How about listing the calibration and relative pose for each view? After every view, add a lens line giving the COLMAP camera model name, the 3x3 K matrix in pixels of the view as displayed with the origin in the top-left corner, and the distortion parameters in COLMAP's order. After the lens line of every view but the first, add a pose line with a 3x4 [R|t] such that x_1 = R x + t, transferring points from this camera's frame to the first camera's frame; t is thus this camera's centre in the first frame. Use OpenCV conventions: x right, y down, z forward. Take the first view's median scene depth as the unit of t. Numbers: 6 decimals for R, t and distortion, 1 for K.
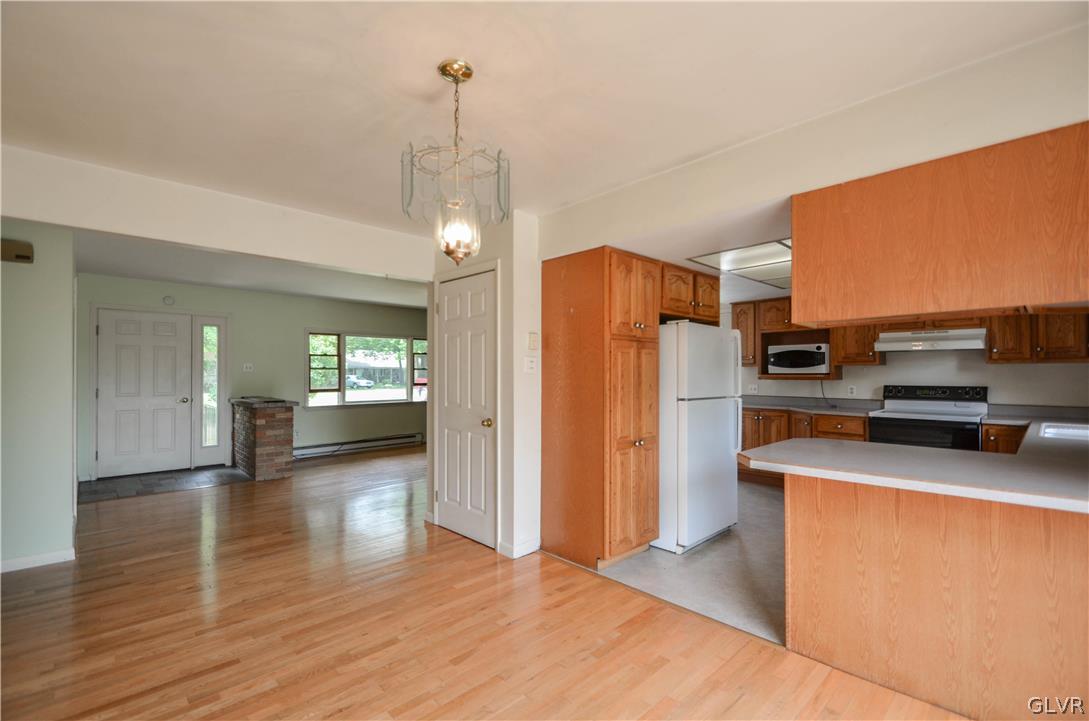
lens RADIAL K [[482.3, 0, 539.9], [0, 482.3, 367.5], [0, 0, 1]] dist [0.014375, -0.010720]
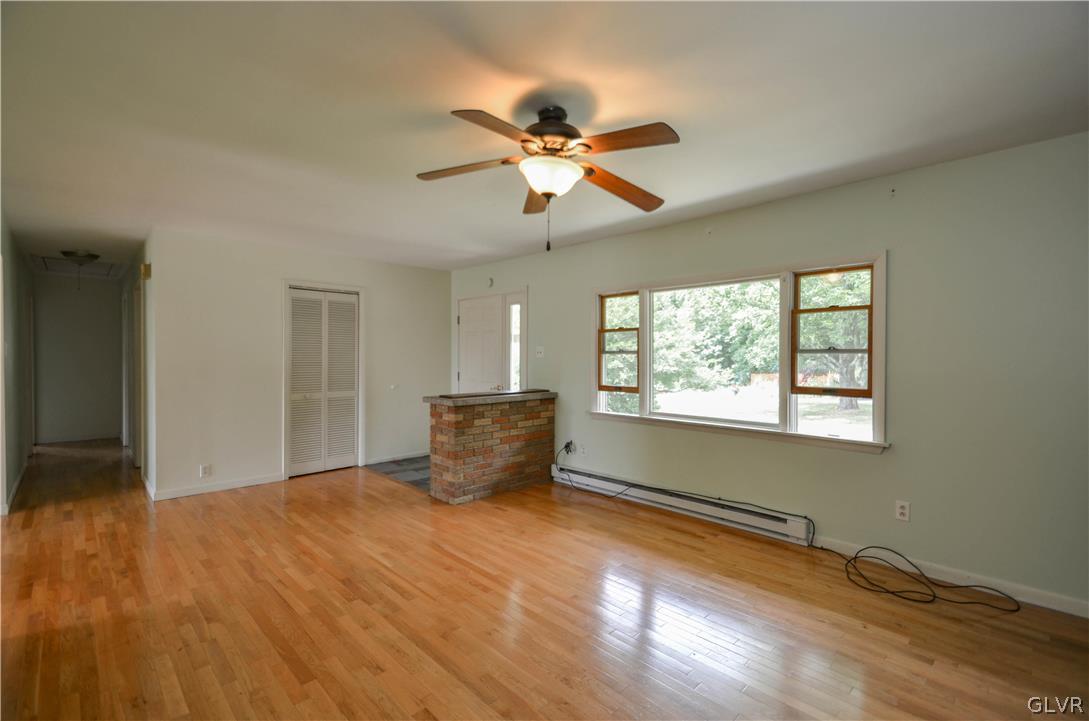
lens RADIAL K [[482.3, 0, 535.5], [0, 482.3, 363.4], [0, 0, 1]] dist [0.014375, -0.010720]
pose [[0.023185, 0.009655, -0.999685, 0.175555], [0.003356, 0.999947, 0.009736, 0.010794], [0.999726, -0.003580, 0.023151, 1.005165]]
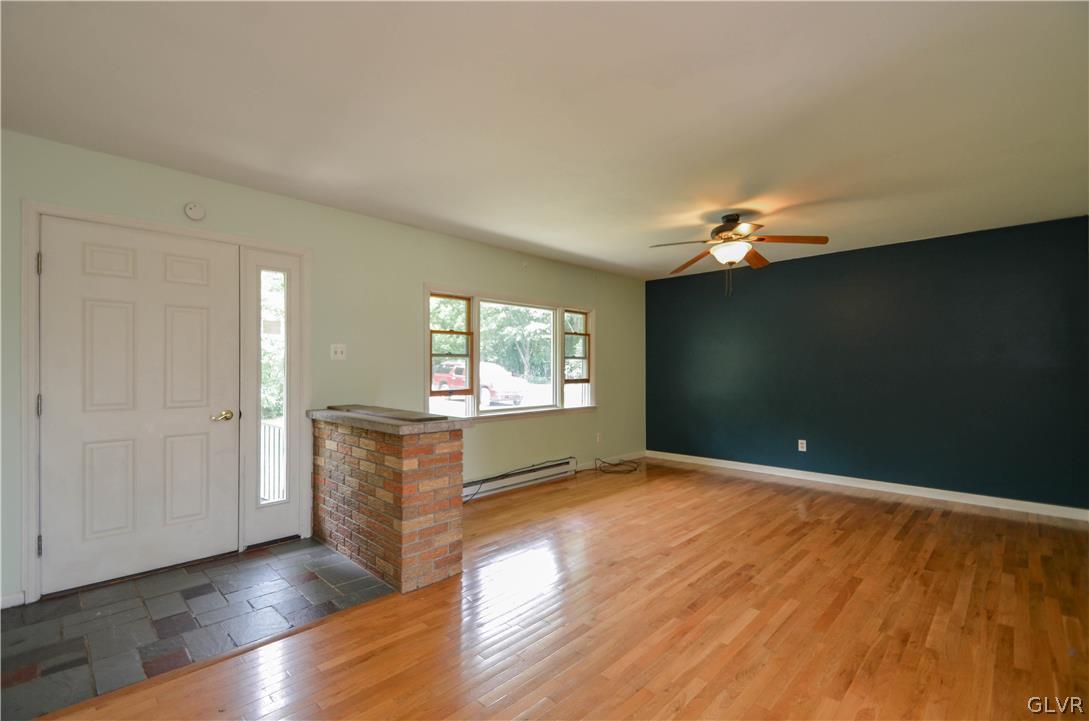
lens RADIAL K [[482.3, 0, 544.6], [0, 482.3, 364.7], [0, 0, 1]] dist [0.014375, -0.010720]
pose [[0.998526, -0.000548, 0.054272, -0.414135], [0.000333, 0.999992, 0.003973, 0.012856], [-0.054274, -0.003949, 0.998518, 0.463827]]
